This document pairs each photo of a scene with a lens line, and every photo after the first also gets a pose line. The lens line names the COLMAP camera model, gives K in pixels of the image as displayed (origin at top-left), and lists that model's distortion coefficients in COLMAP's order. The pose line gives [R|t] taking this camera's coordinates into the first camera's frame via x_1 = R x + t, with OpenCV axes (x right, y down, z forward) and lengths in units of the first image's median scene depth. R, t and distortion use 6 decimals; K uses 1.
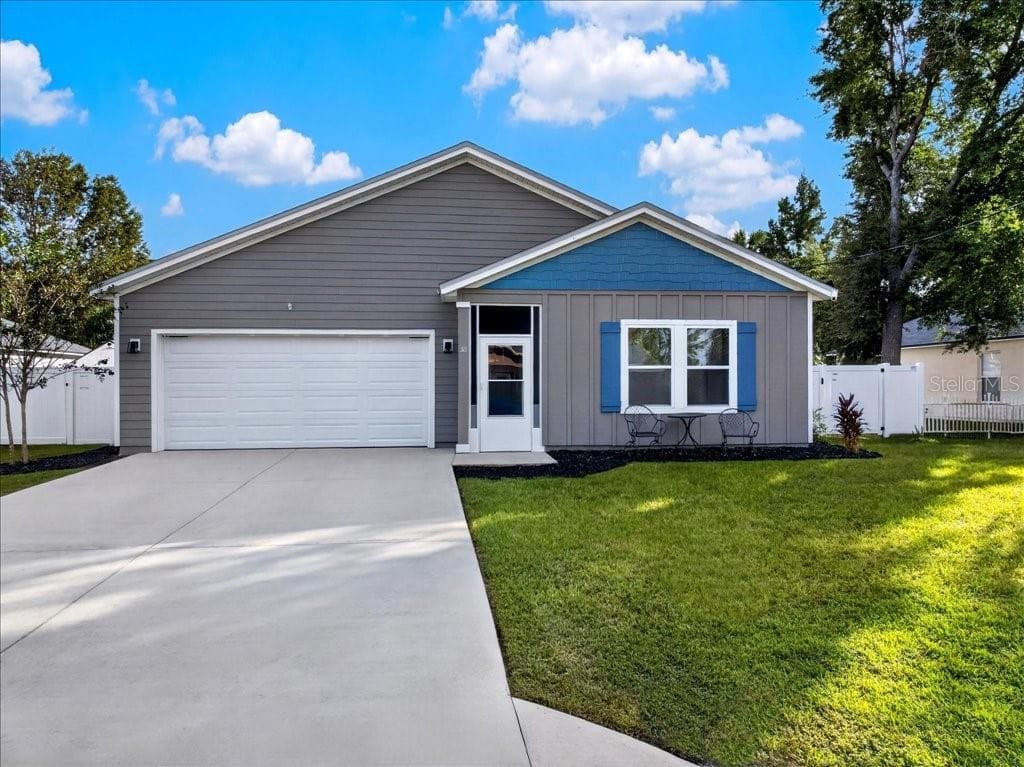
lens RADIAL K [[745.9, 0, 512.0], [0, 745.9, 383.5], [0, 0, 1]] dist [0.003523, 0.002002]
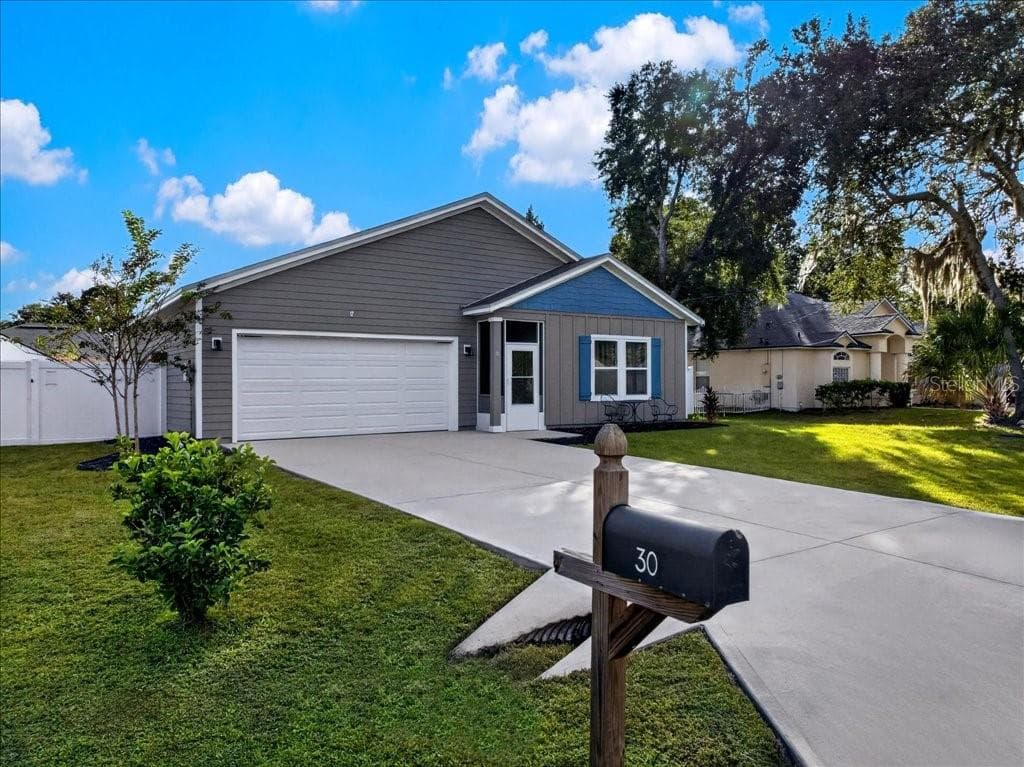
lens RADIAL K [[745.9, 0, 512.0], [0, 745.9, 383.5], [0, 0, 1]] dist [0.003523, 0.002002]
pose [[0.867165, -0.001302, 0.498020, -0.675465], [-0.000299, 0.999995, 0.003135, 0.002637], [-0.498021, -0.002868, 0.867160, -0.140996]]
